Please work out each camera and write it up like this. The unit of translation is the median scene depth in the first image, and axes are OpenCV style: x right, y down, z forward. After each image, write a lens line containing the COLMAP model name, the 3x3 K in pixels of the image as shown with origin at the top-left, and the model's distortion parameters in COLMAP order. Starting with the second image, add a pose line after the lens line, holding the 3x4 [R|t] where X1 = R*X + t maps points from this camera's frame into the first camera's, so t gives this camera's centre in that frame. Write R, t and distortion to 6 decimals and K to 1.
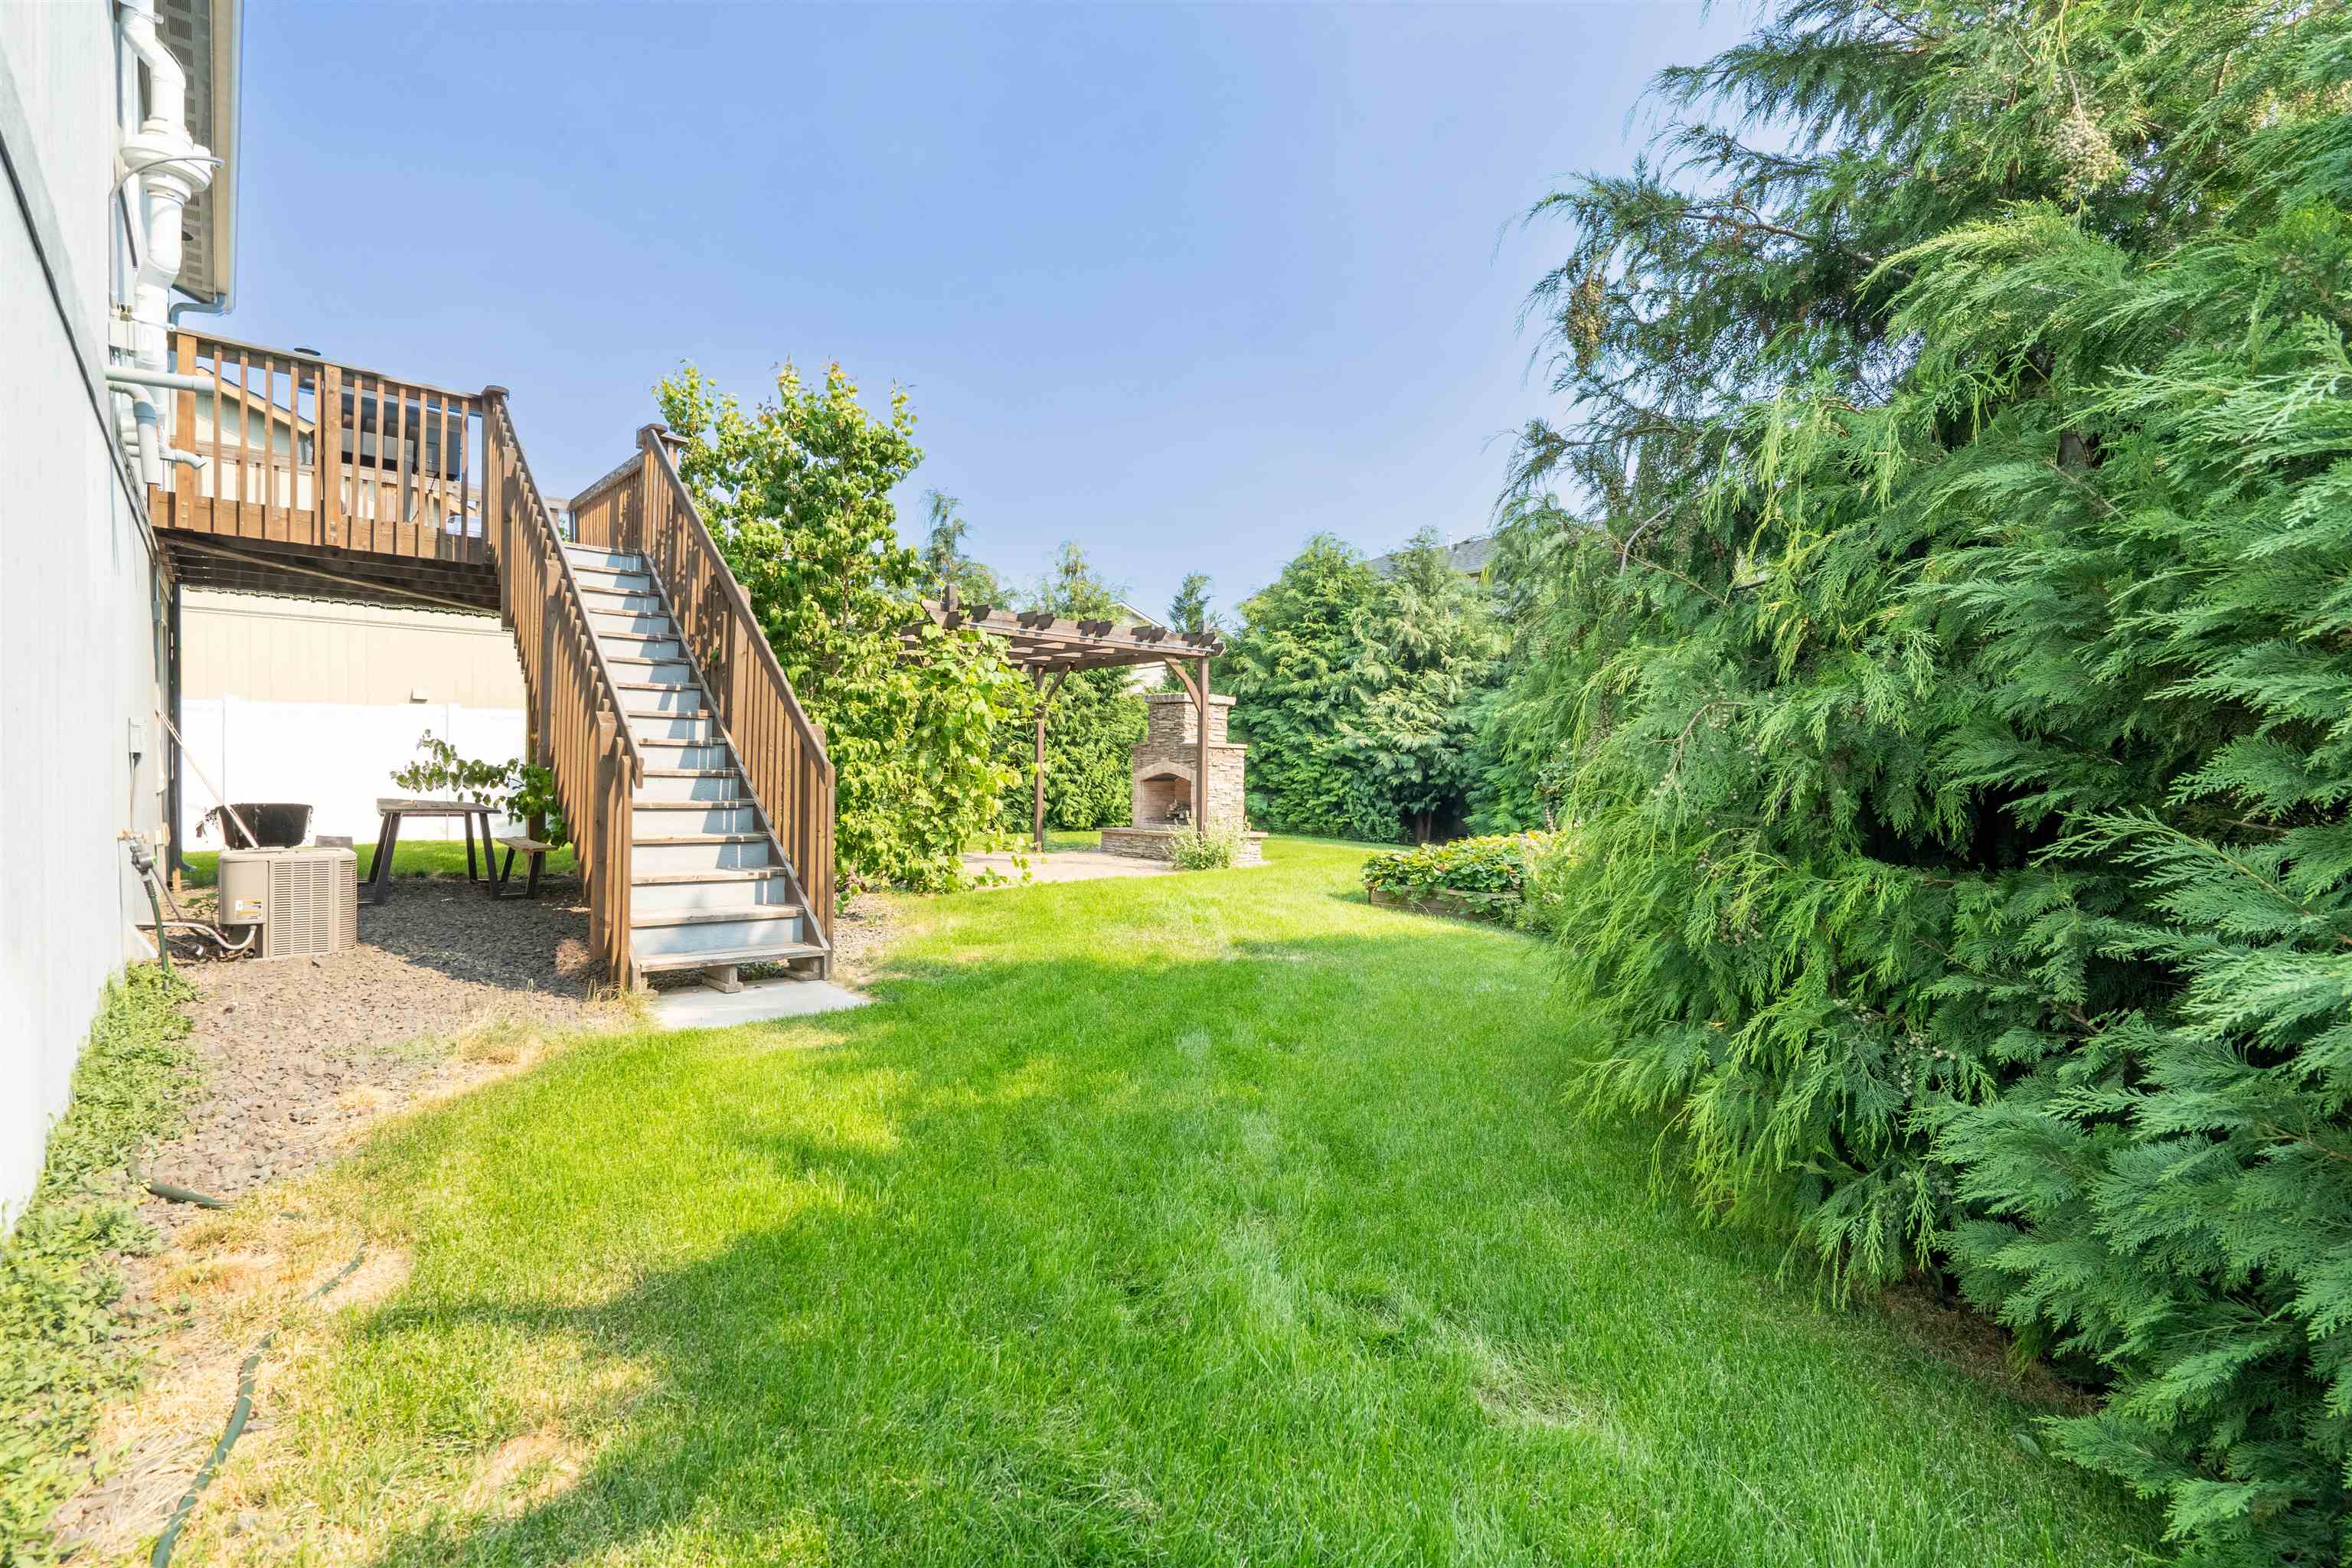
lens RADIAL K [[1061.1, 0, 1169.7], [0, 1061.1, 791.3], [0, 0, 1]] dist [-0.004015, 0.000217]
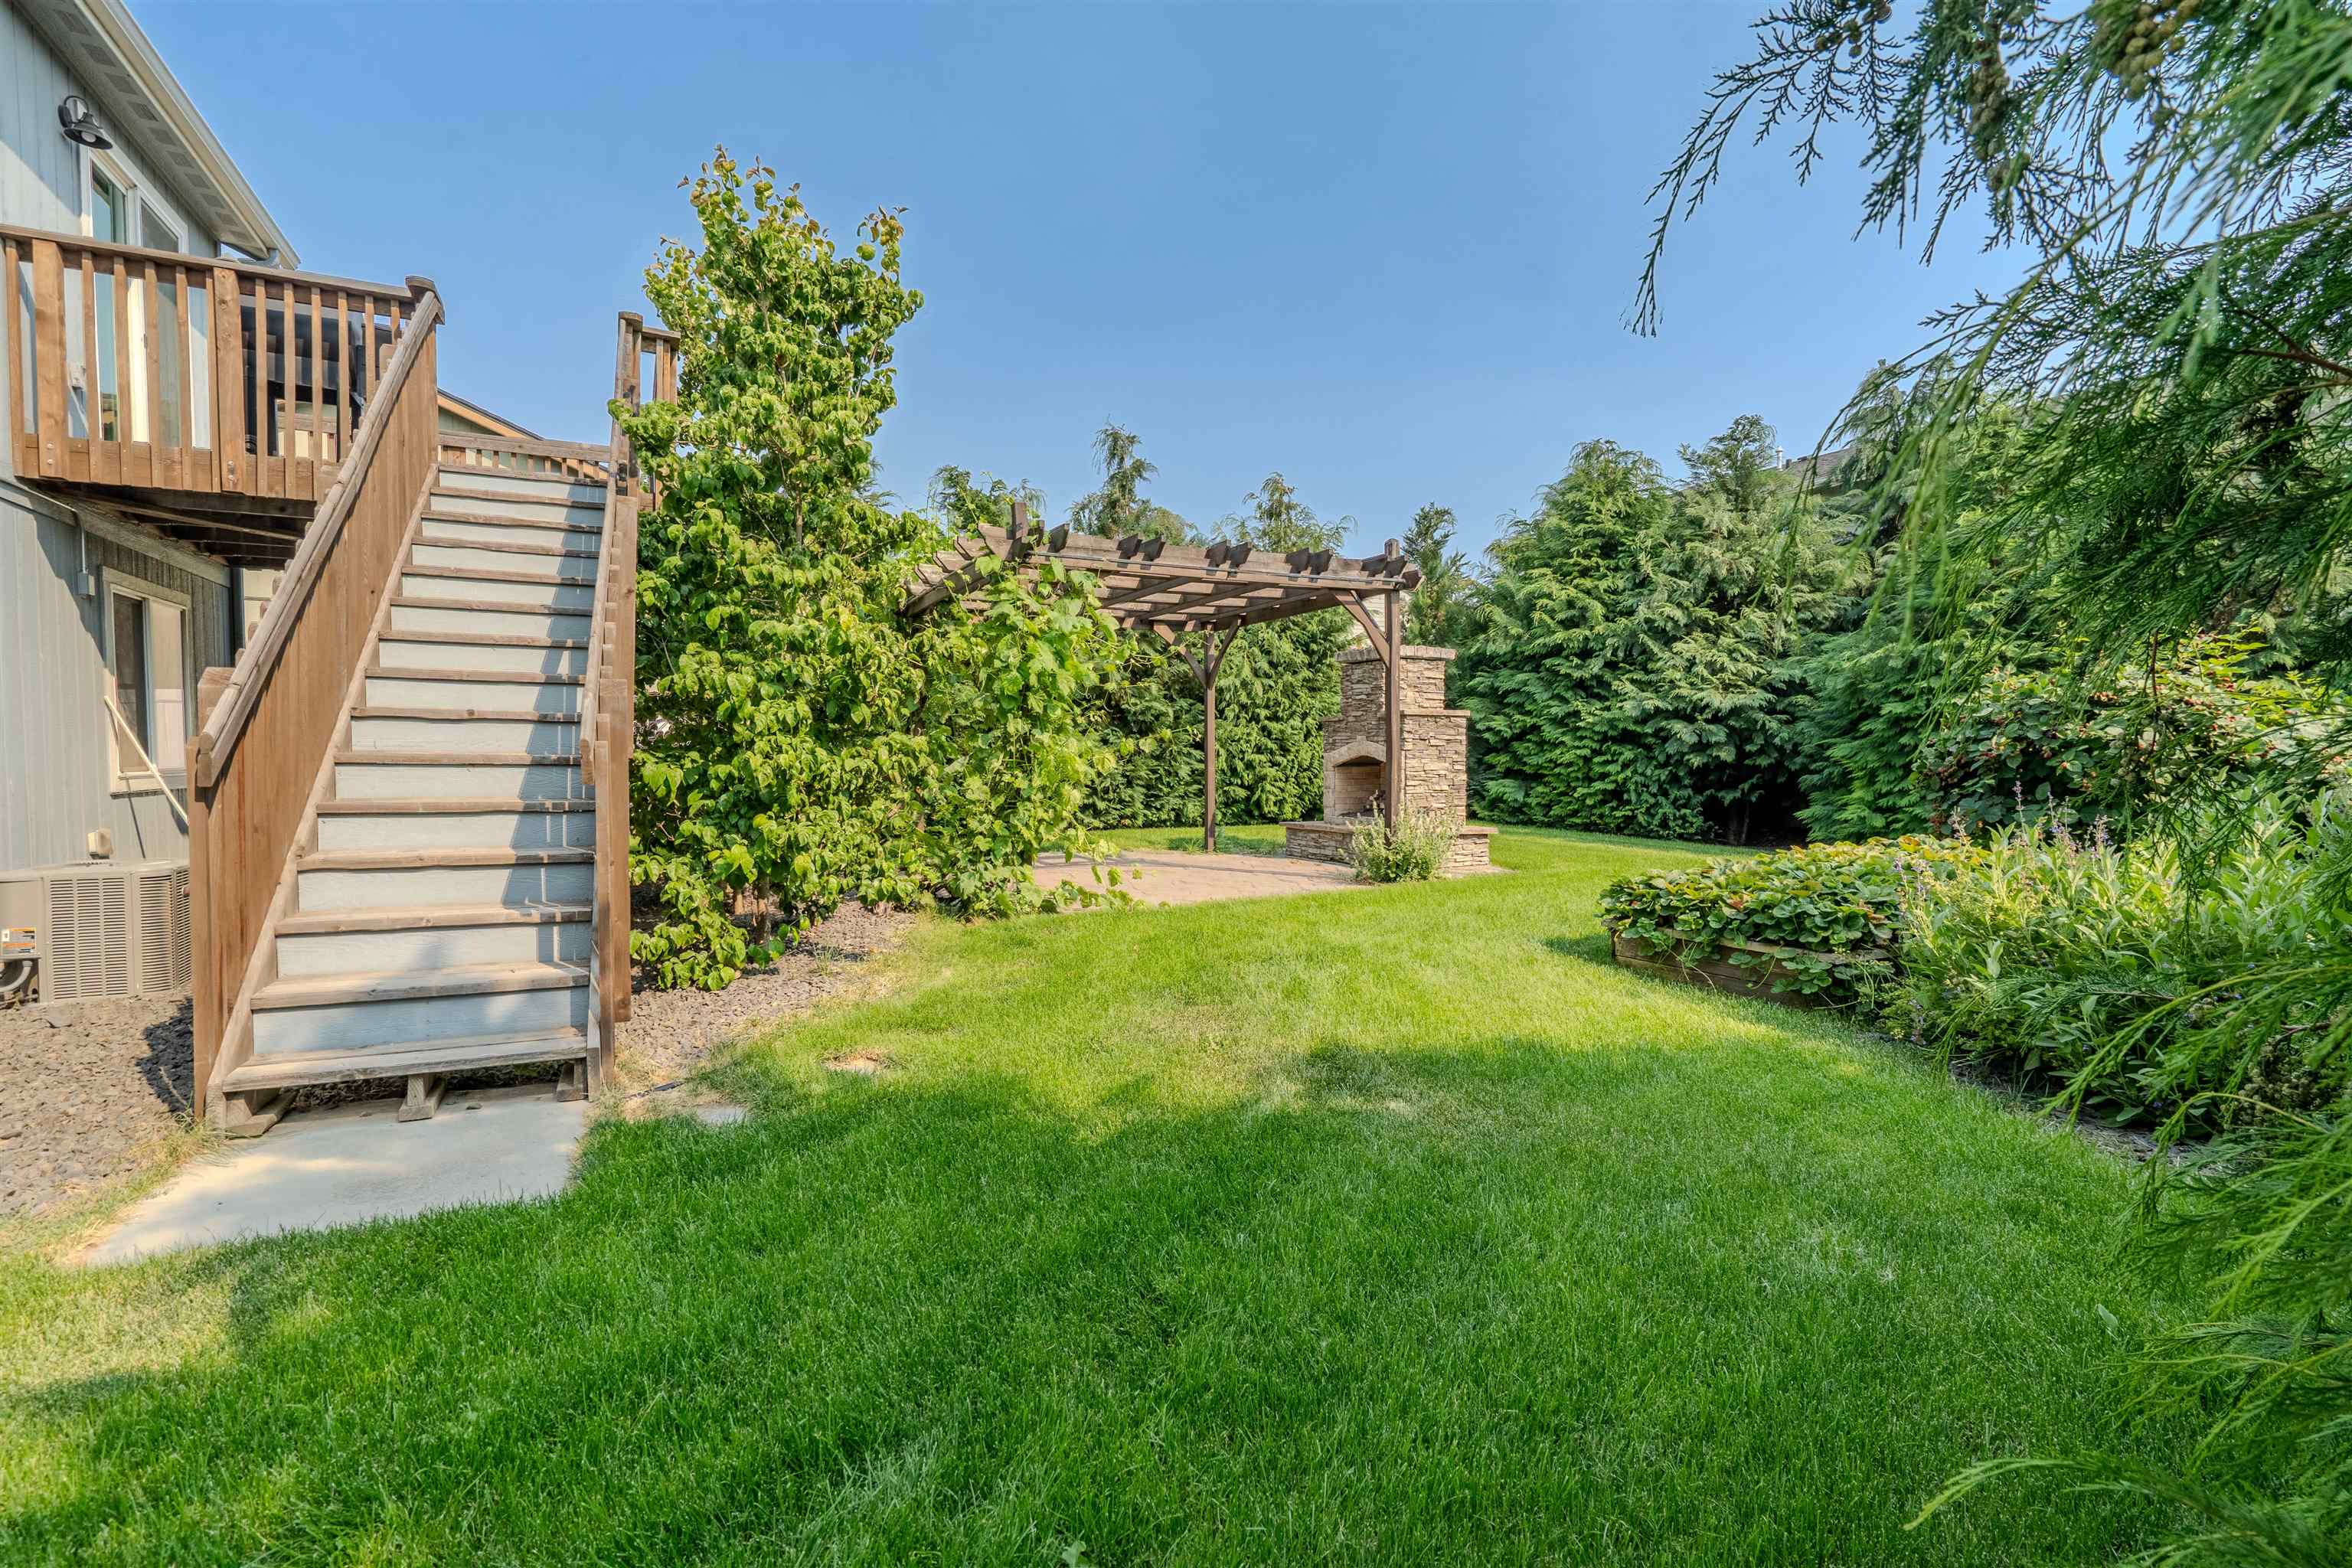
lens RADIAL K [[1061.1, 0, 1169.7], [0, 1061.1, 791.3], [0, 0, 1]] dist [-0.004015, 0.000217]
pose [[0.963045, -0.000409, -0.269339, 0.056291], [0.005162, 0.999843, 0.016939, -0.002556], [0.269290, -0.017703, 0.962896, 0.177331]]
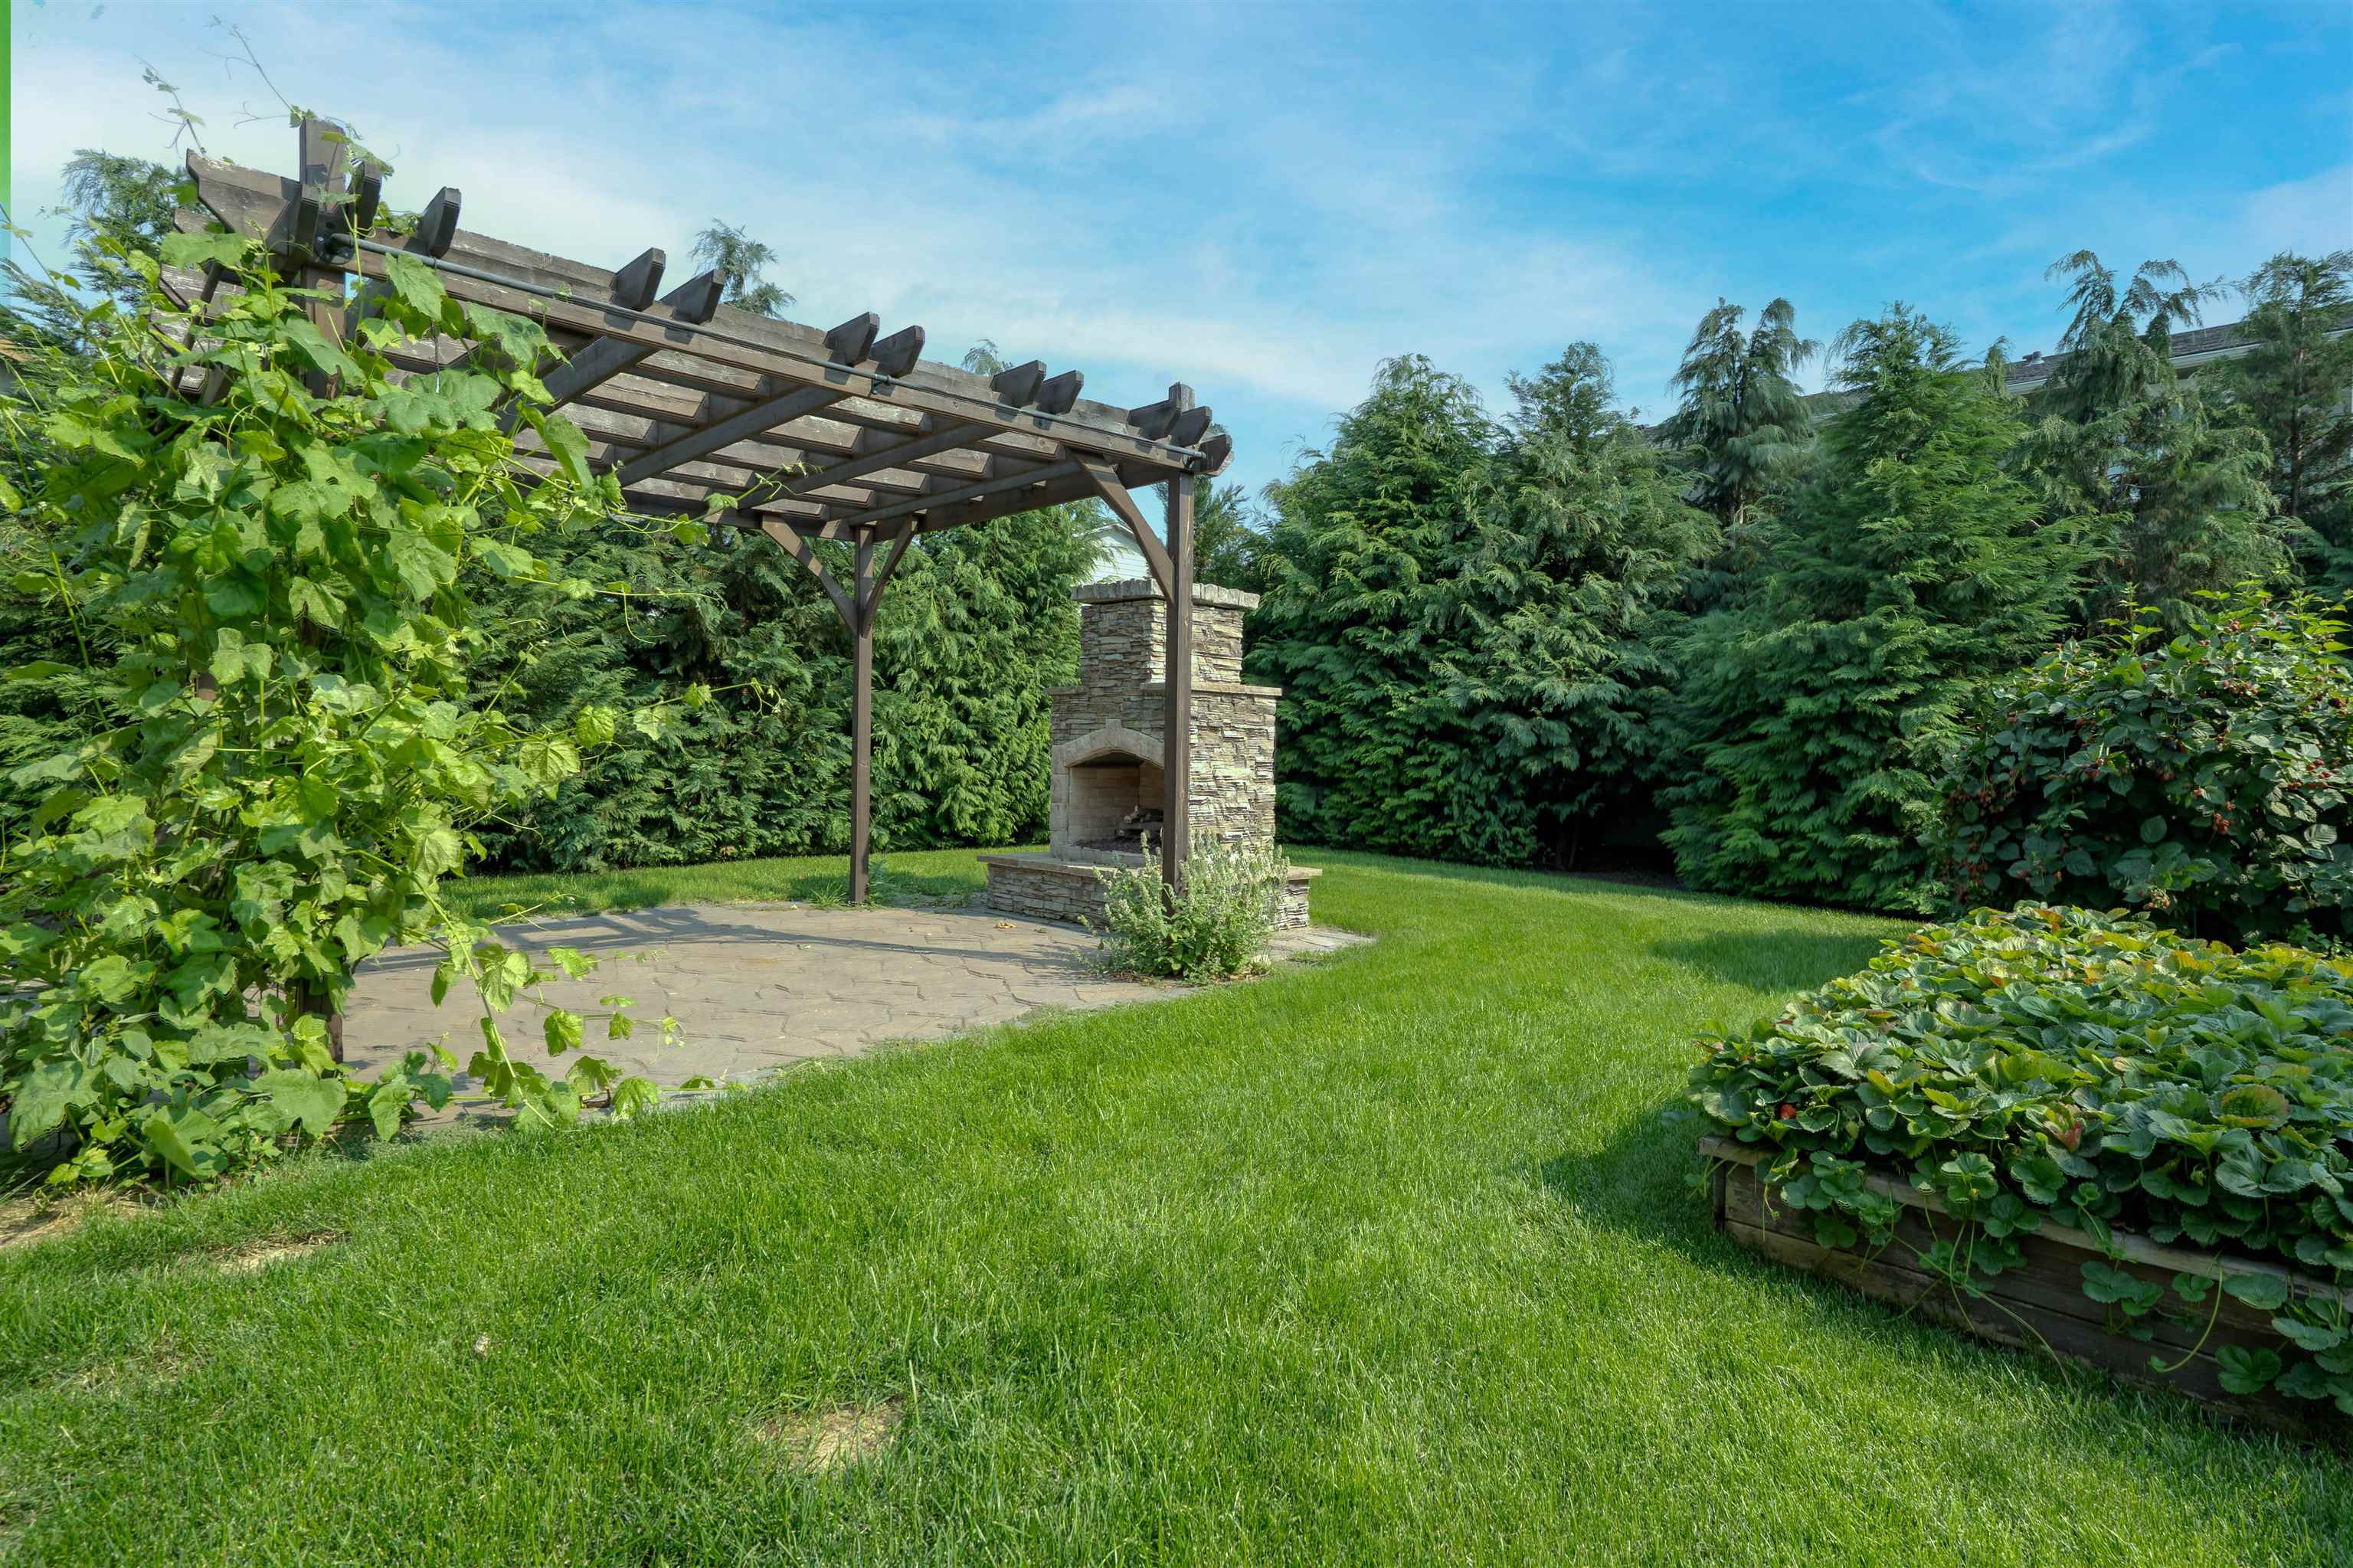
lens RADIAL K [[1161.8, 0, 1296.1], [0, 1161.8, 743.0], [0, 0, 1]] dist [-0.026033, 0.000026]
pose [[0.995896, 0.012625, 0.089621, 0.025692], [-0.010860, 0.999738, -0.020147, -0.007729], [-0.089852, 0.019091, 0.995772, 0.378821]]
